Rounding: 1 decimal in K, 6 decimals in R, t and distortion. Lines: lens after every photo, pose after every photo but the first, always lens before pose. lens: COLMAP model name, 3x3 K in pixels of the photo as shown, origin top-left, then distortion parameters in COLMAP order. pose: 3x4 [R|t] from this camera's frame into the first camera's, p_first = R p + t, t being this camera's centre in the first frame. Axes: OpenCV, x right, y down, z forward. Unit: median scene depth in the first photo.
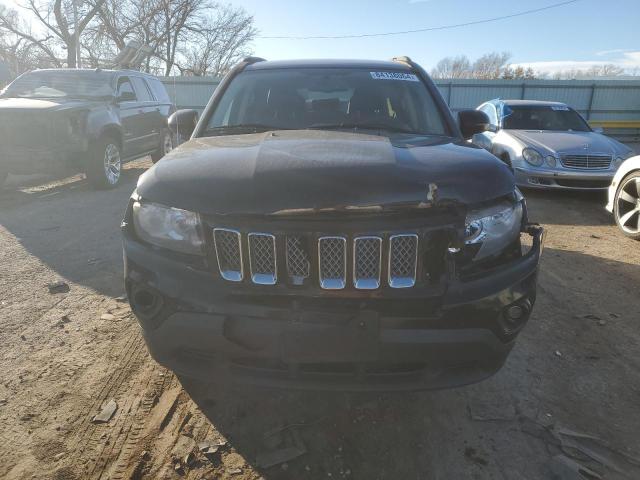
lens RADIAL K [[485.2, 0, 322.9], [0, 485.2, 237.2], [0, 0, 1]] dist [0.002888, 0.008320]
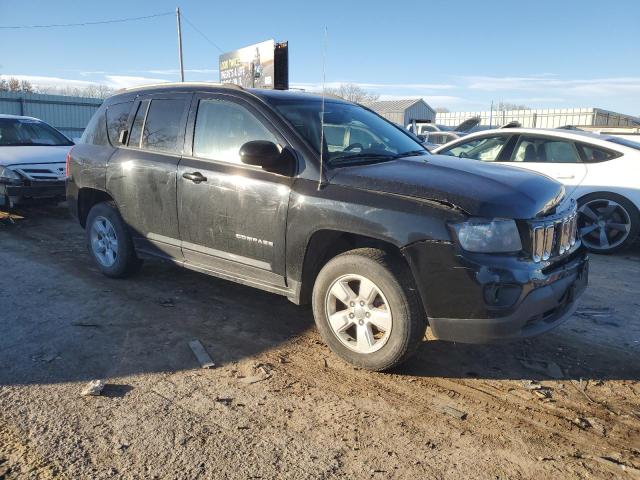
lens RADIAL K [[485.2, 0, 321.4], [0, 485.2, 242.8], [0, 0, 1]] dist [0.002888, 0.008320]
pose [[0.612979, -0.167777, 0.772080, -0.917938], [0.184805, 0.980533, 0.066353, -0.103781], [-0.768182, 0.102011, 0.632052, 0.296447]]
